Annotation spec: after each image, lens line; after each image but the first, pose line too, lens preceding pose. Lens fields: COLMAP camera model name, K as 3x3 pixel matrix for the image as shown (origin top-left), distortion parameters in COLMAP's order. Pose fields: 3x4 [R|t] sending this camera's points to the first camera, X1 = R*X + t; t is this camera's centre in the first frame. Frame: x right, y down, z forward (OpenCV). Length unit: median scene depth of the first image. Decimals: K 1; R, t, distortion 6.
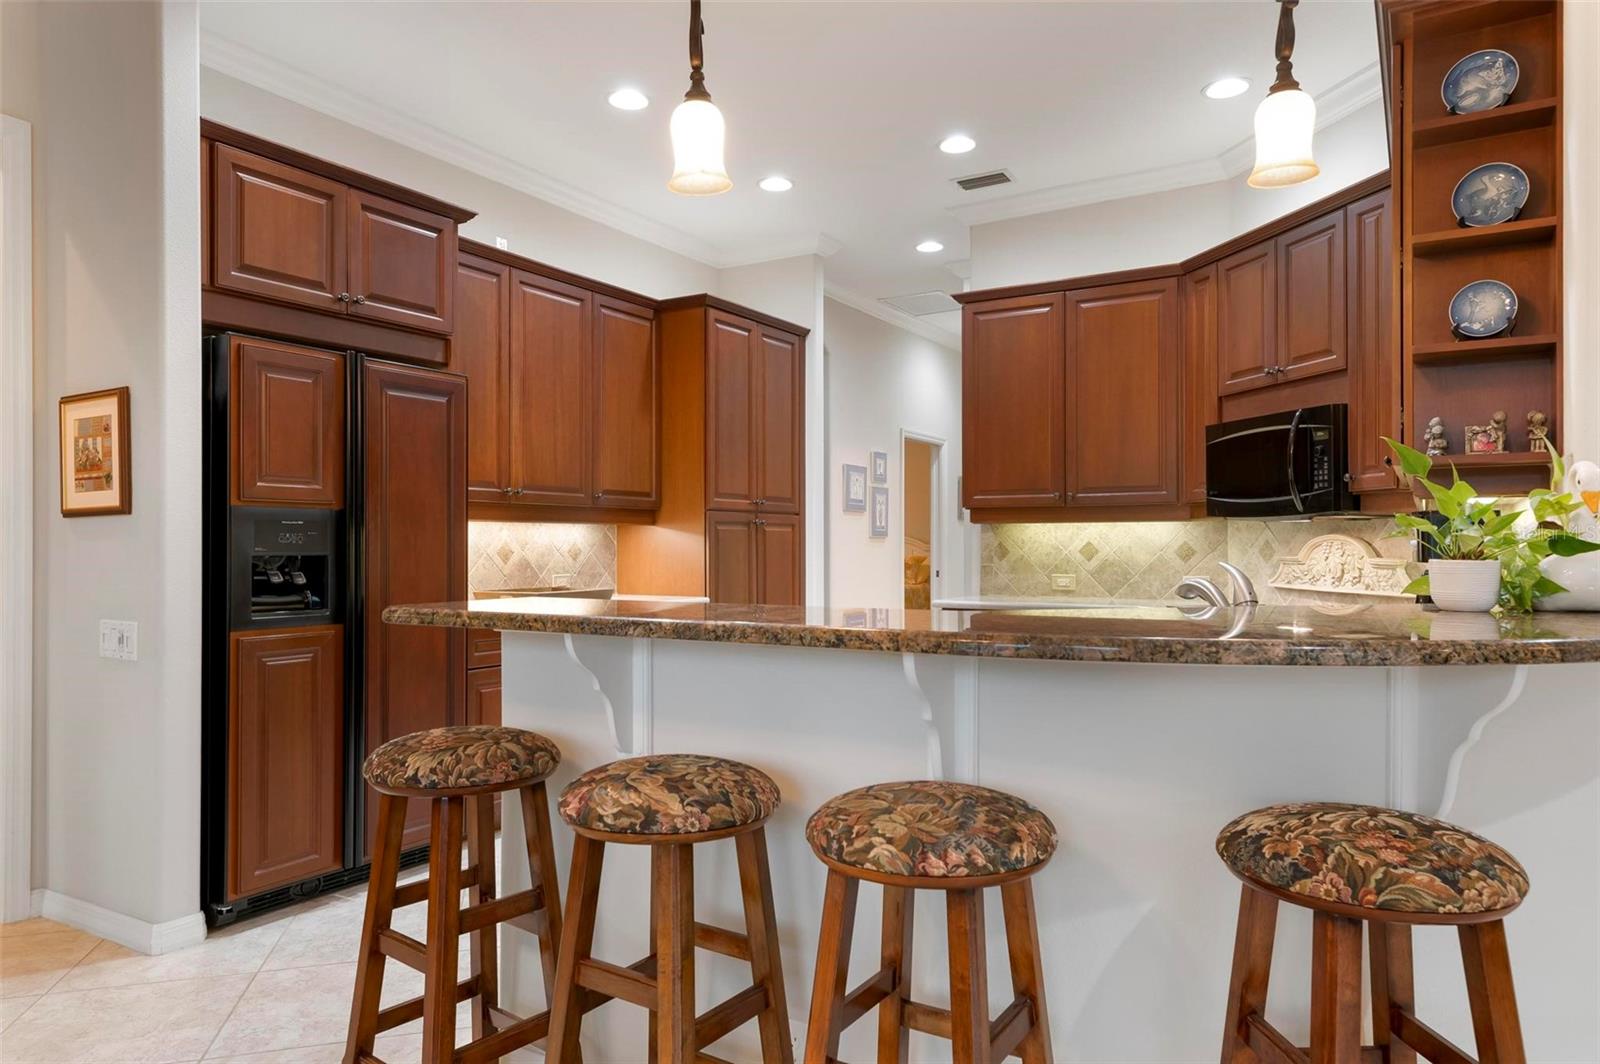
lens RADIAL K [[1038.6, 0, 788.2], [0, 1038.6, 537.5], [0, 0, 1]] dist [0.013439, 0.002627]
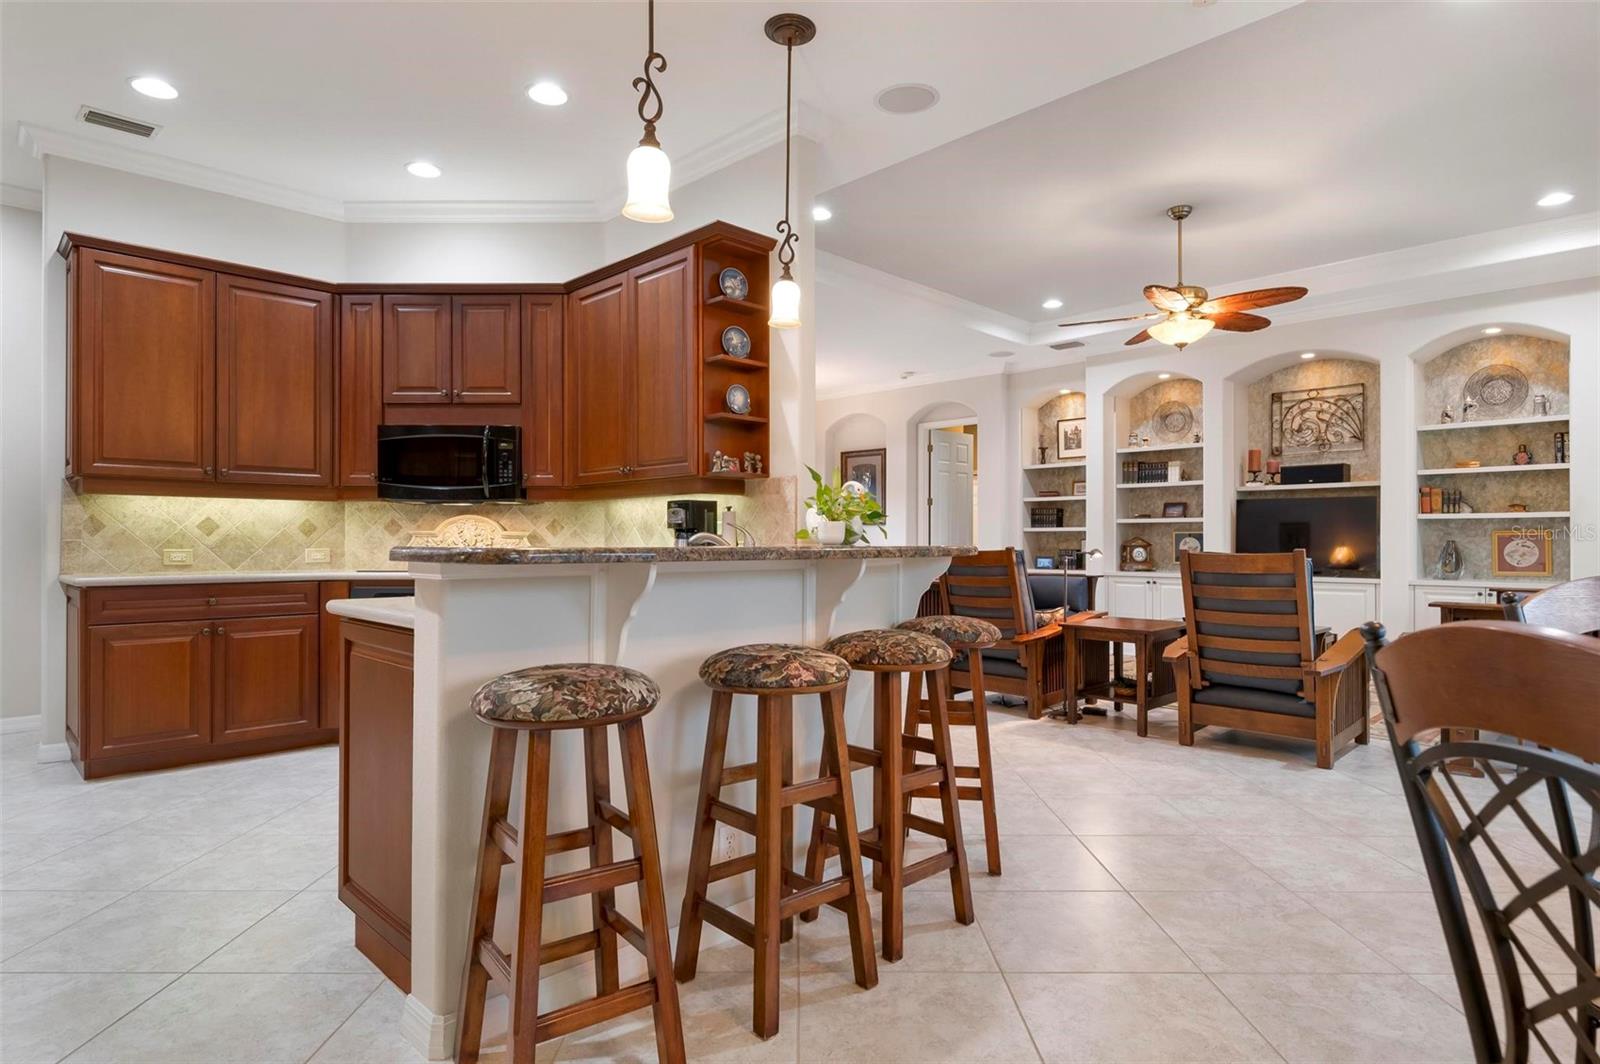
lens RADIAL K [[897.6, 0, 786.5], [0, 897.6, 538.9], [0, 0, 1]] dist [0.002131, -0.000079]
pose [[0.241394, 0.005890, 0.970409, -0.590554], [-0.009374, 0.999949, -0.003738, 0.031922], [-0.970382, -0.008195, 0.241437, 0.306374]]
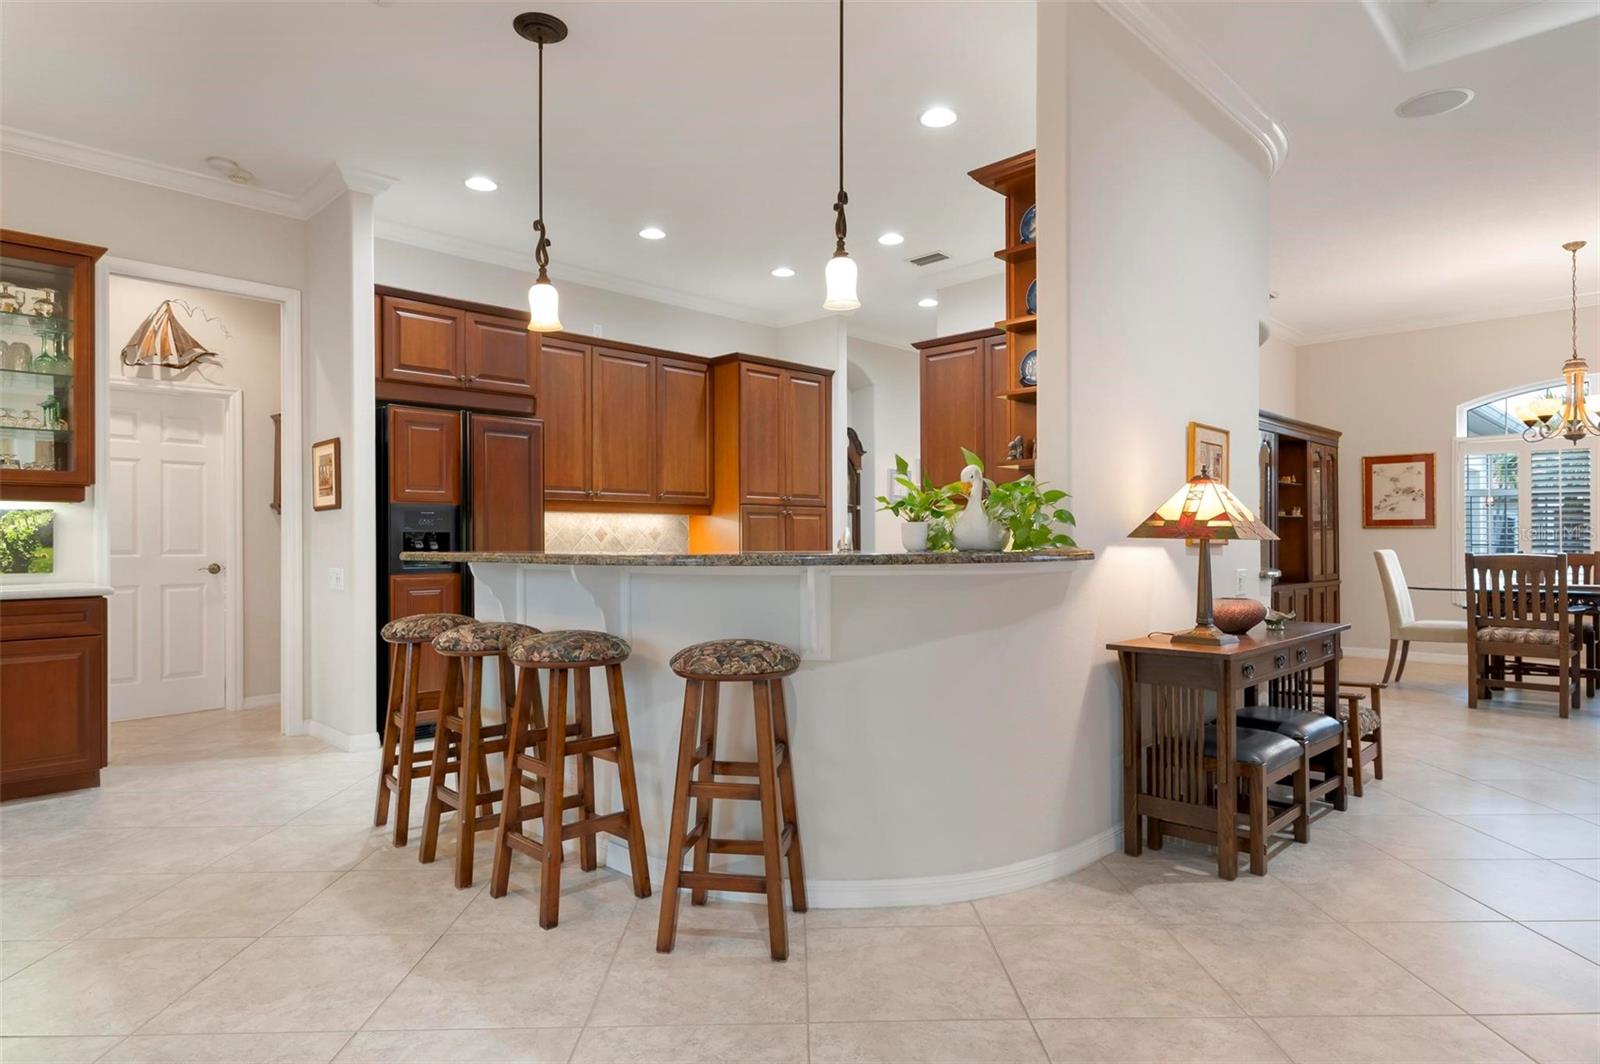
lens RADIAL K [[897.6, 0, 786.5], [0, 897.6, 538.9], [0, 0, 1]] dist [0.002131, -0.000079]
pose [[0.971006, -0.003738, -0.239026, 0.381891], [0.005443, 0.999964, 0.006474, 0.018738], [0.238993, -0.007587, 0.970992, -0.248667]]
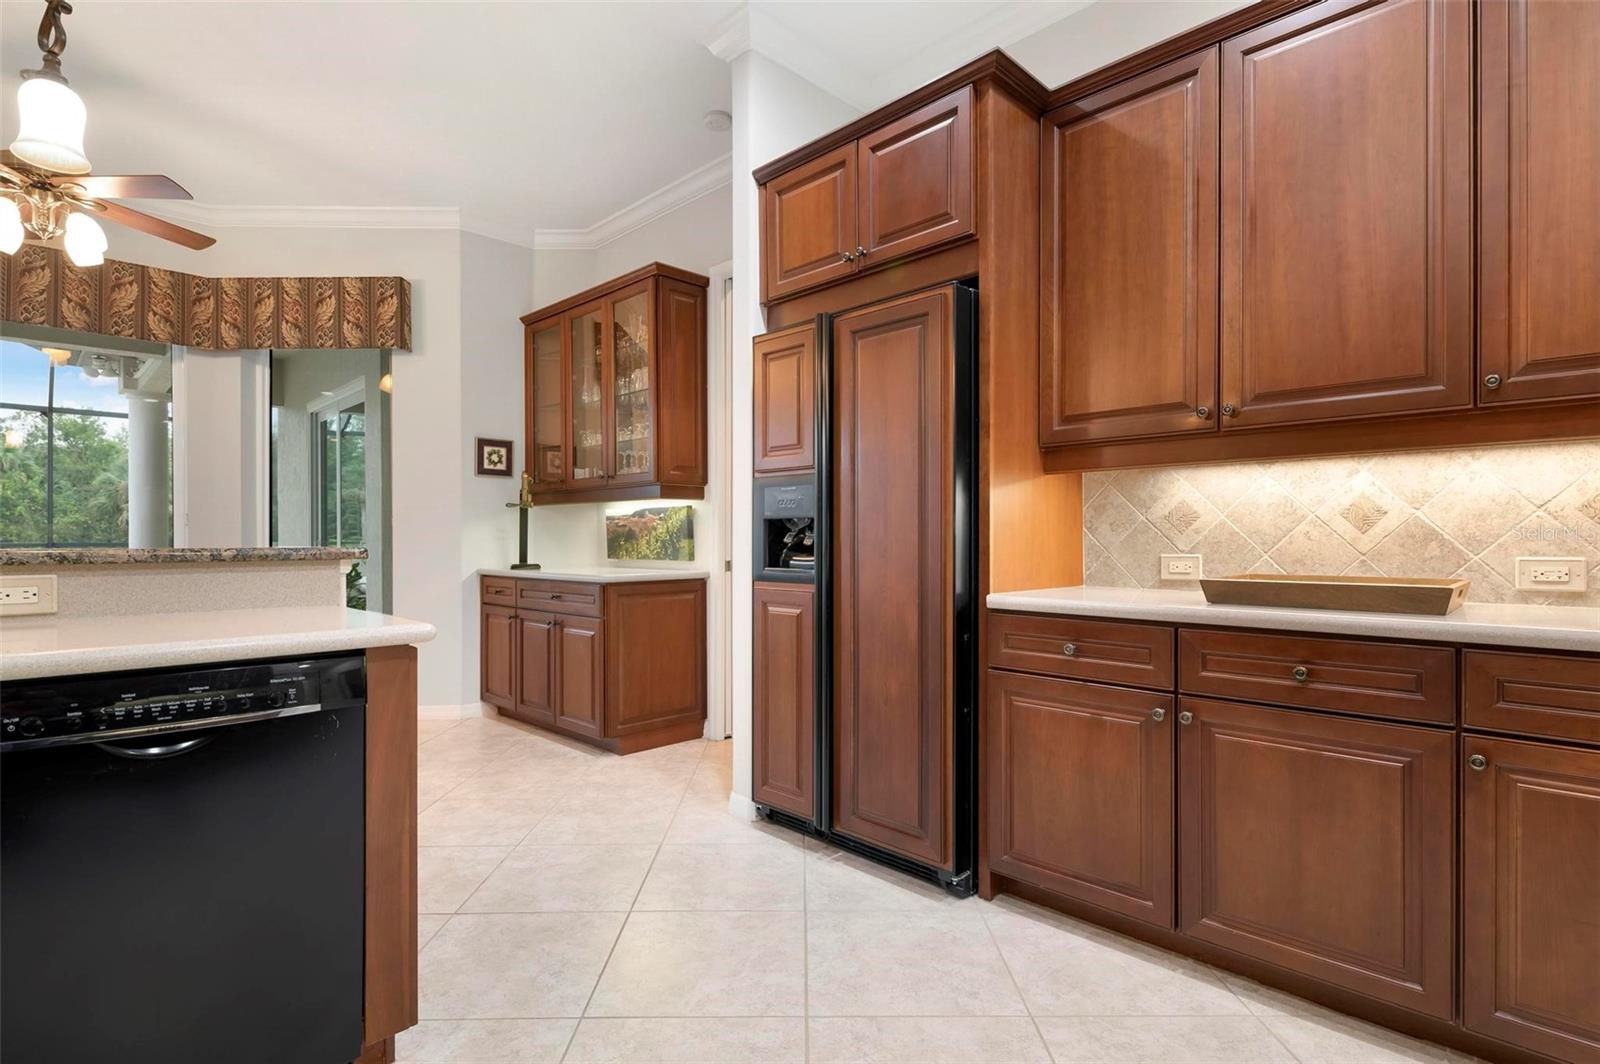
lens RADIAL K [[786.4, 0, 803.8], [0, 786.4, 539.5], [0, 0, 1]] dist [-0.001235, -0.000234]
pose [[-0.231956, -0.000280, -0.972726, 0.281493], [0.006787, 0.999975, -0.001906, 0.035554], [0.972703, -0.007044, -0.231948, 1.028472]]
